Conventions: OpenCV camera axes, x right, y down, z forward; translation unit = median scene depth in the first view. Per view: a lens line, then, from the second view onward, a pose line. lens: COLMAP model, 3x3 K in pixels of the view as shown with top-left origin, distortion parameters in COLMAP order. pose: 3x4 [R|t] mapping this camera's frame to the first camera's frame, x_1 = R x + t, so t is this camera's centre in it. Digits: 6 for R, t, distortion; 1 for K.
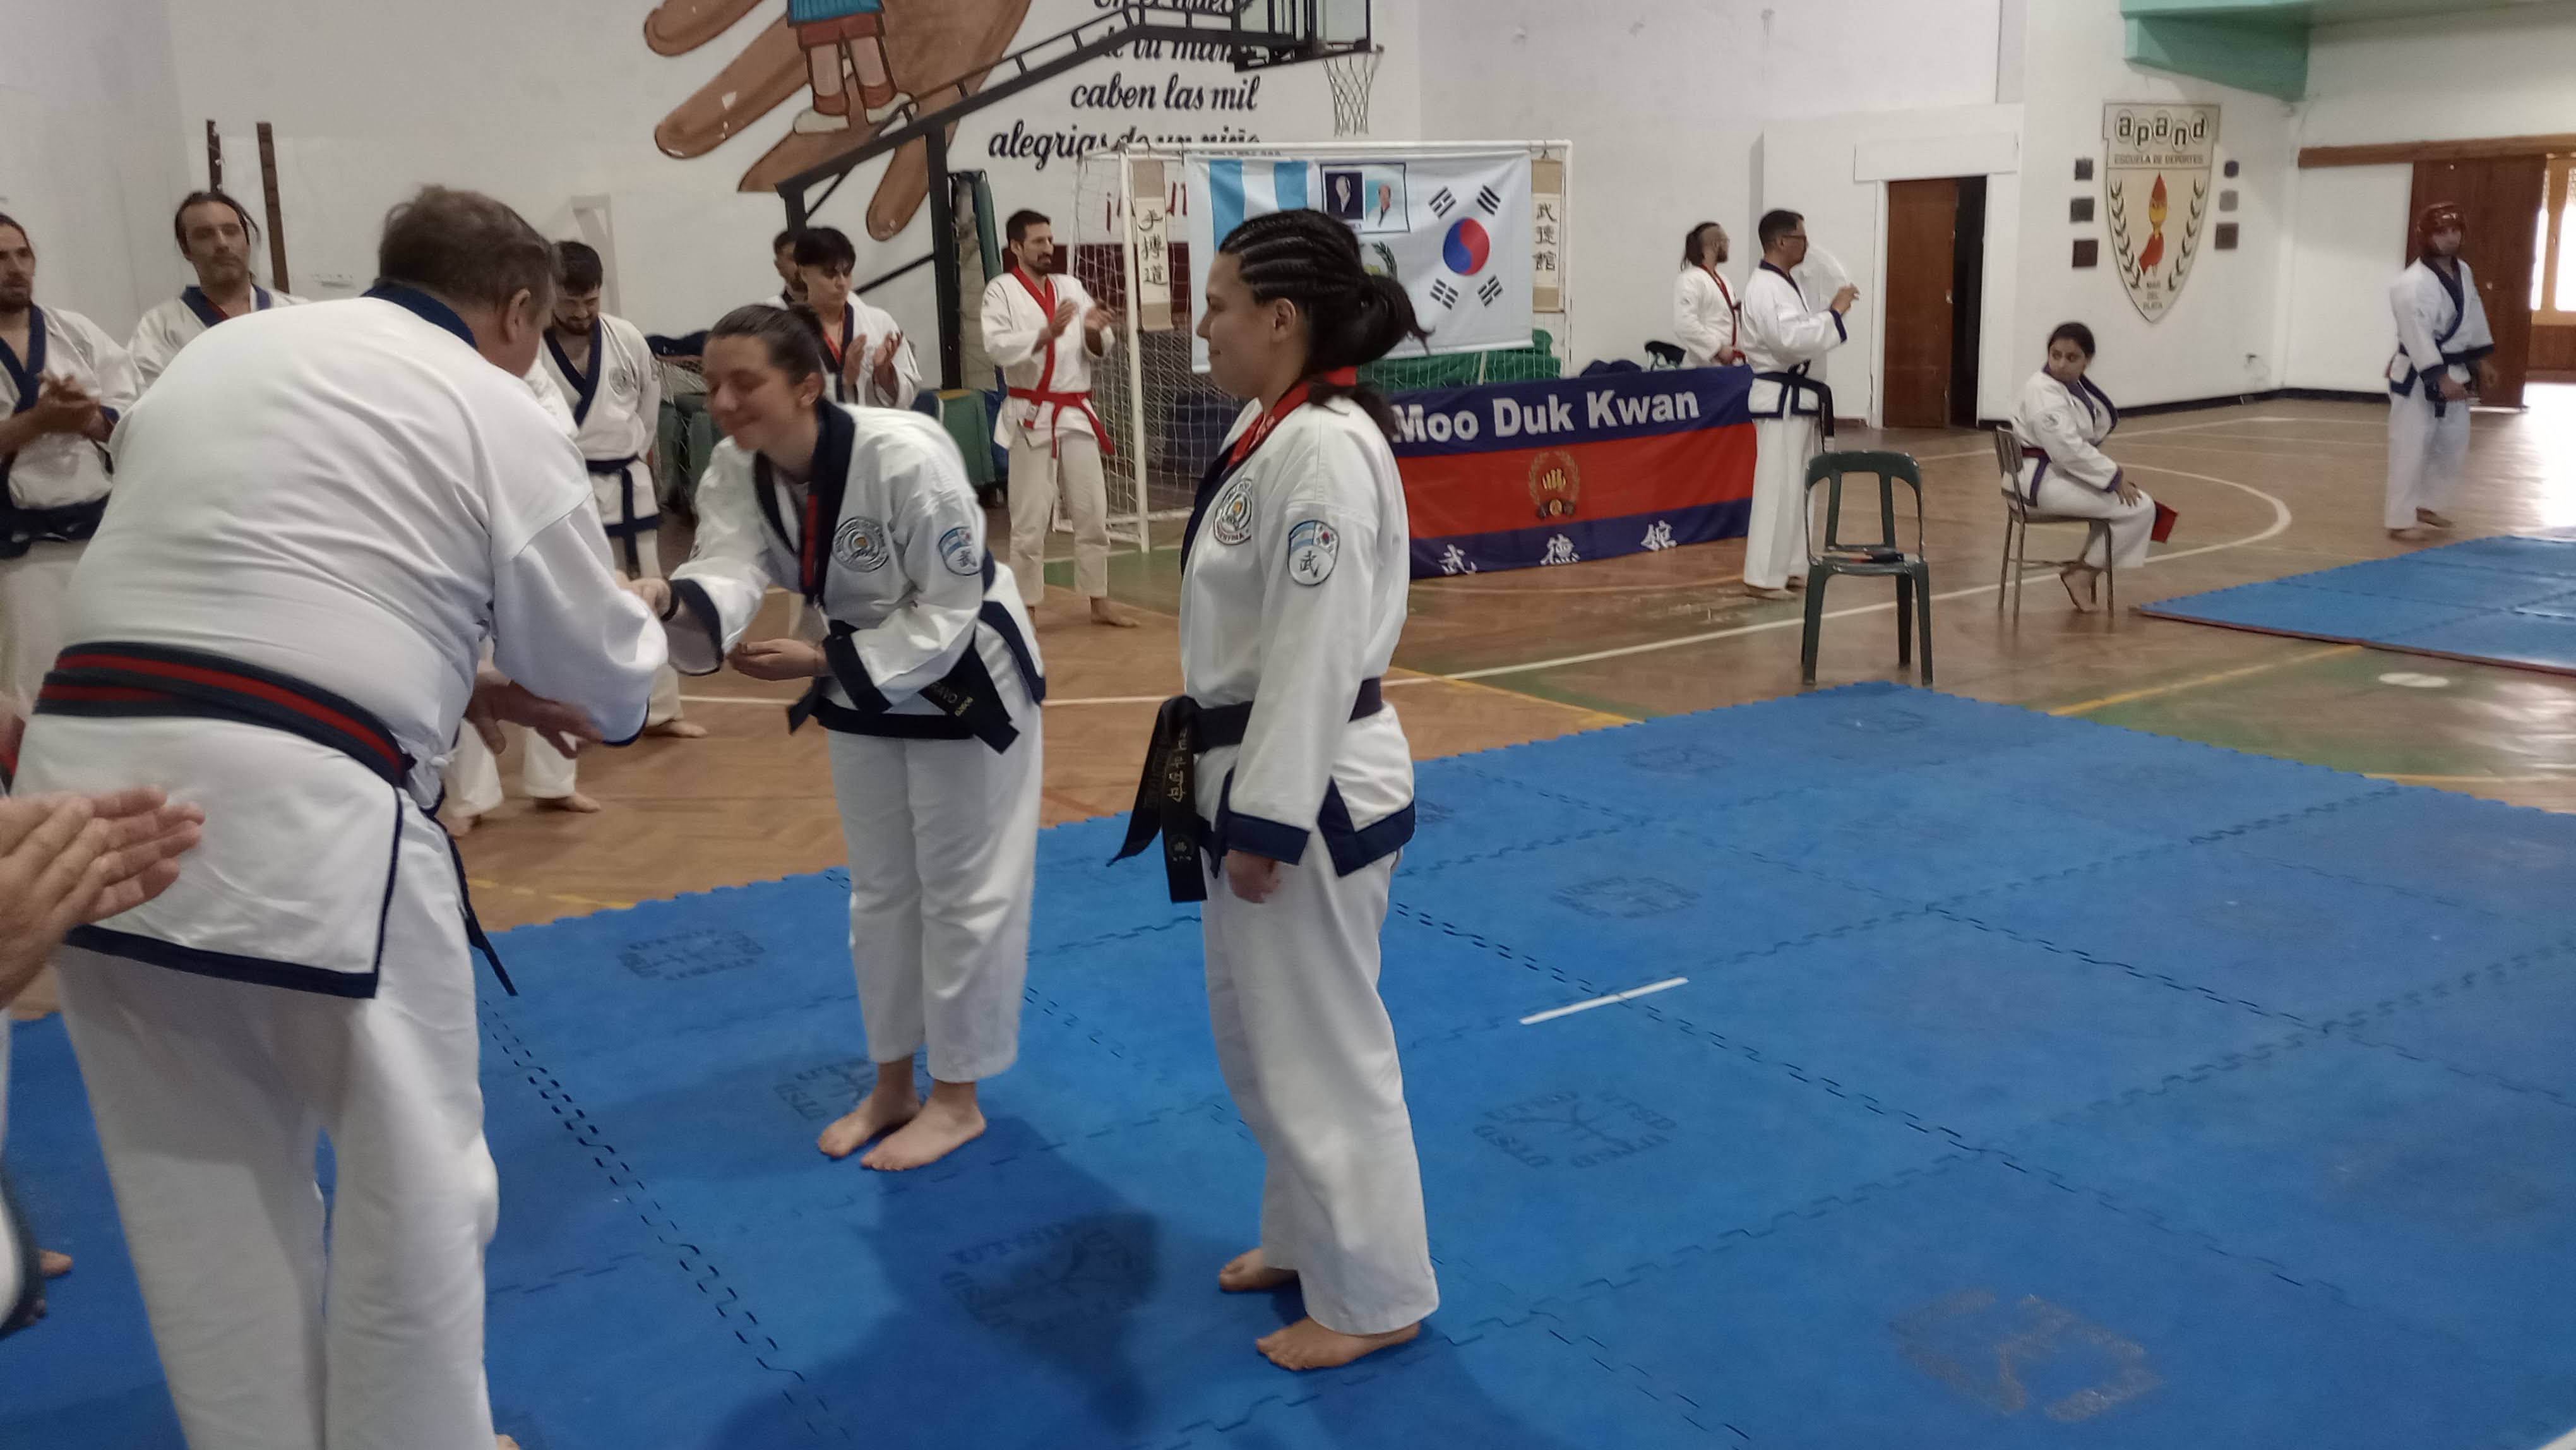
lens RADIAL K [[2159.2, 0, 1278.0], [0, 2159.2, 720.7], [0, 0, 1]] dist [0.046294, -0.040161]
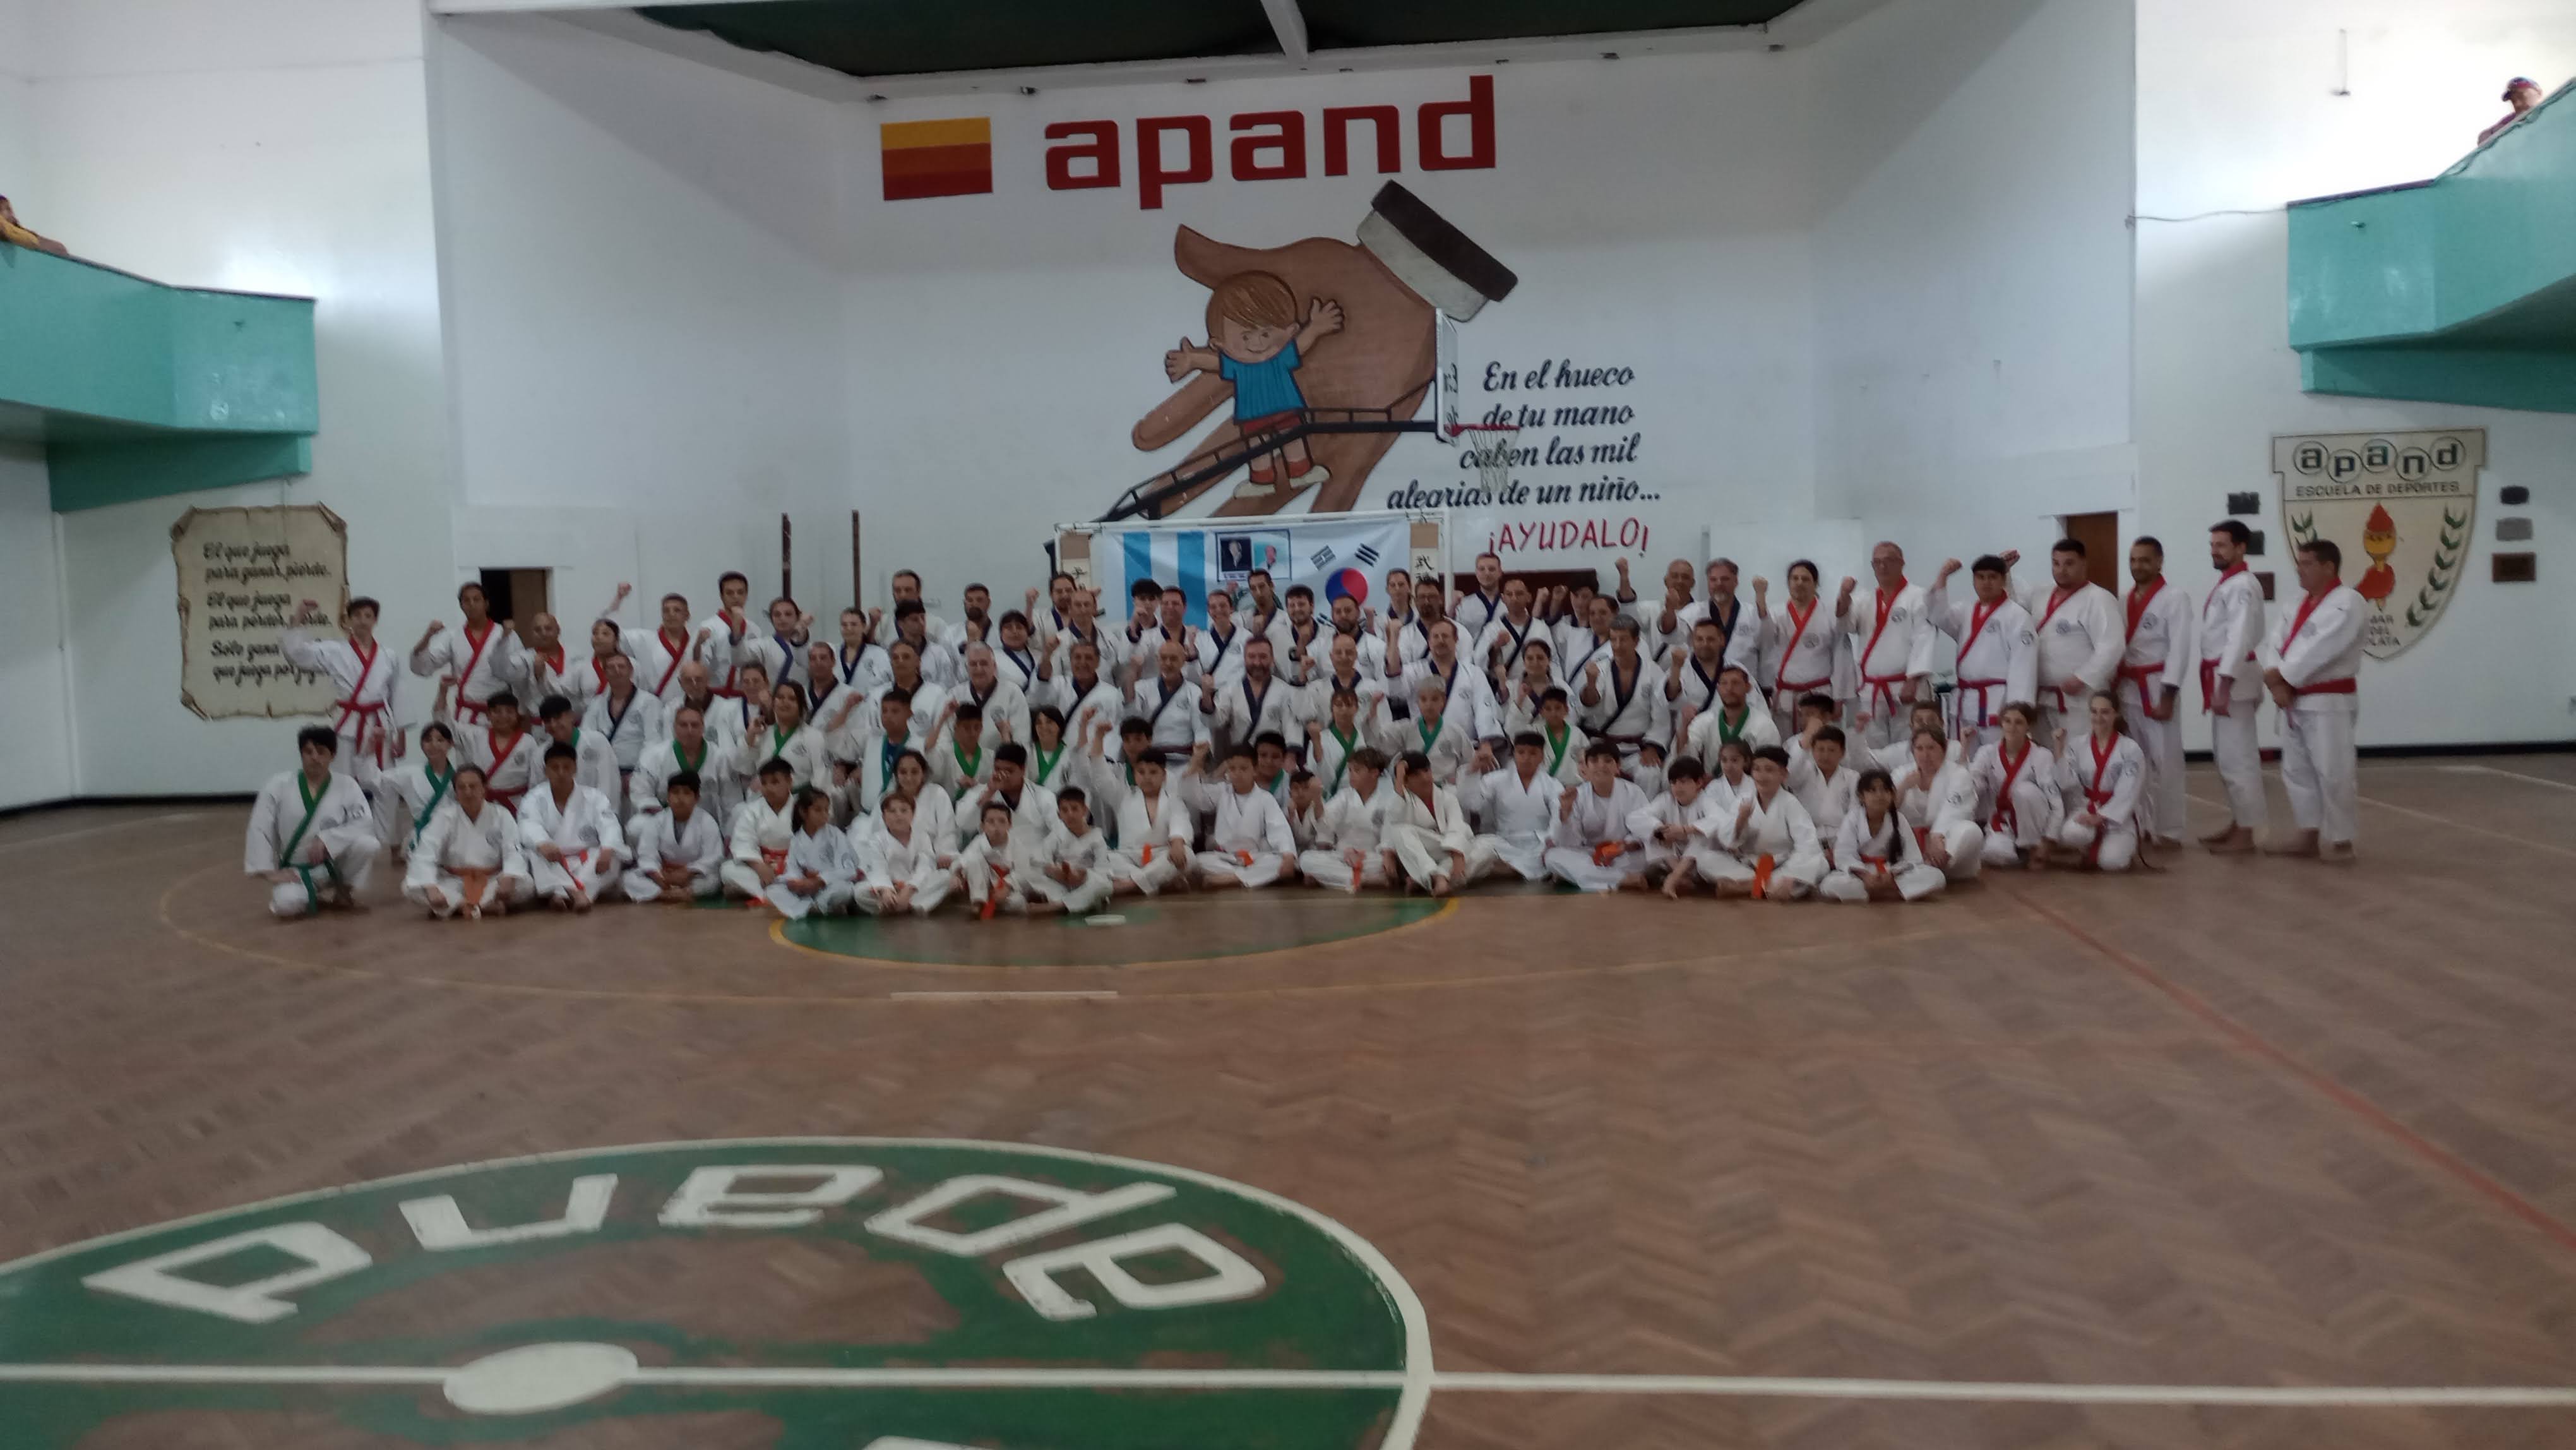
lens RADIAL K [[2159.2, 0, 1287.1], [0, 2159.2, 739.7], [0, 0, 1]] dist [0.046294, -0.040161]
pose [[0.751685, 0.052699, -0.657414, 0.849615], [-0.129886, 0.989110, -0.069223, -0.030004], [0.646606, 0.137423, 0.750343, 0.001579]]
